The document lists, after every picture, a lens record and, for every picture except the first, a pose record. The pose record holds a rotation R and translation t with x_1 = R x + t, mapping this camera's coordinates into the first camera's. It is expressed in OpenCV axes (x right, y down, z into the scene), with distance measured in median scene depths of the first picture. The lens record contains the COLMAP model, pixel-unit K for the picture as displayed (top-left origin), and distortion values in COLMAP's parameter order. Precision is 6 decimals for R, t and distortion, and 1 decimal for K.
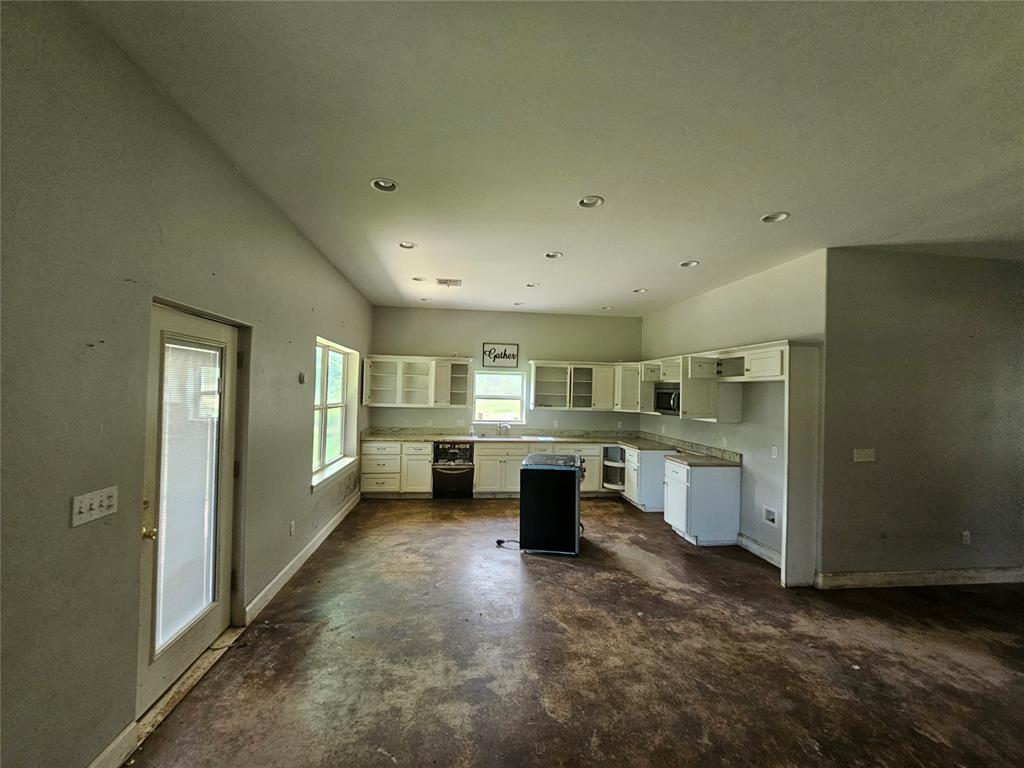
lens RADIAL K [[418.1, 0, 512.0], [0, 418.1, 384.0], [0, 0, 1]] dist [0.000573, -0.000463]
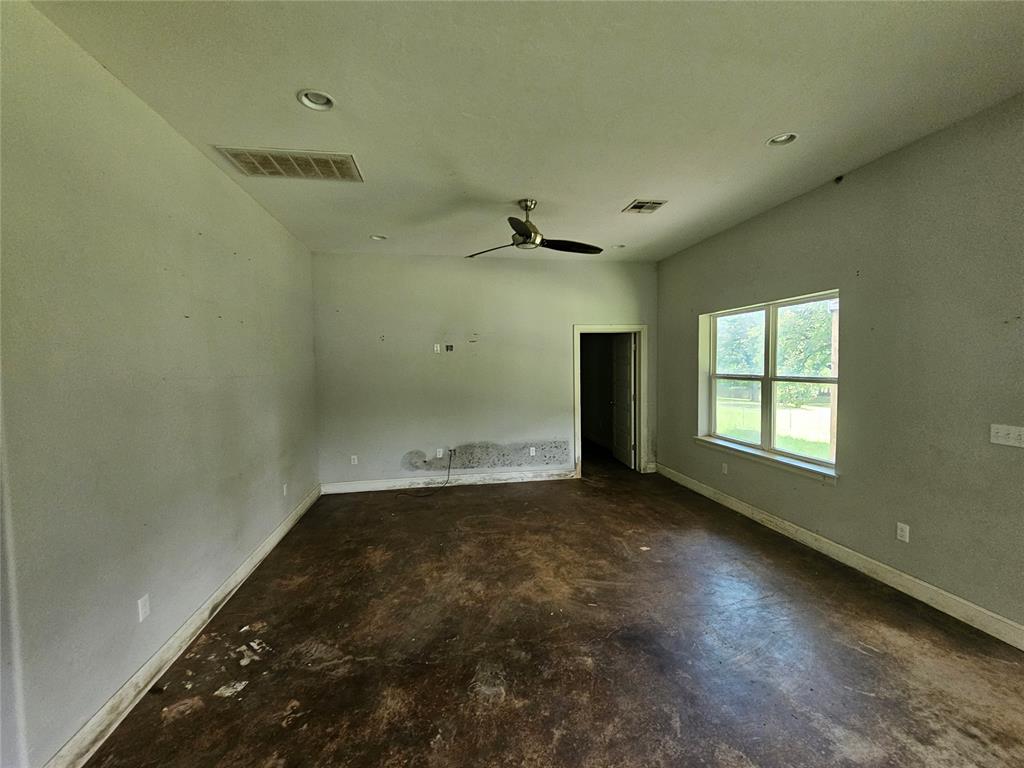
lens RADIAL K [[418.1, 0, 512.0], [0, 418.1, 384.0], [0, 0, 1]] dist [0.000573, -0.000463]
pose [[-0.998400, -0.005192, -0.056307, 0.606821], [-0.006775, 0.999586, 0.027959, 0.070775], [0.056139, 0.028296, -0.998022, 1.847519]]
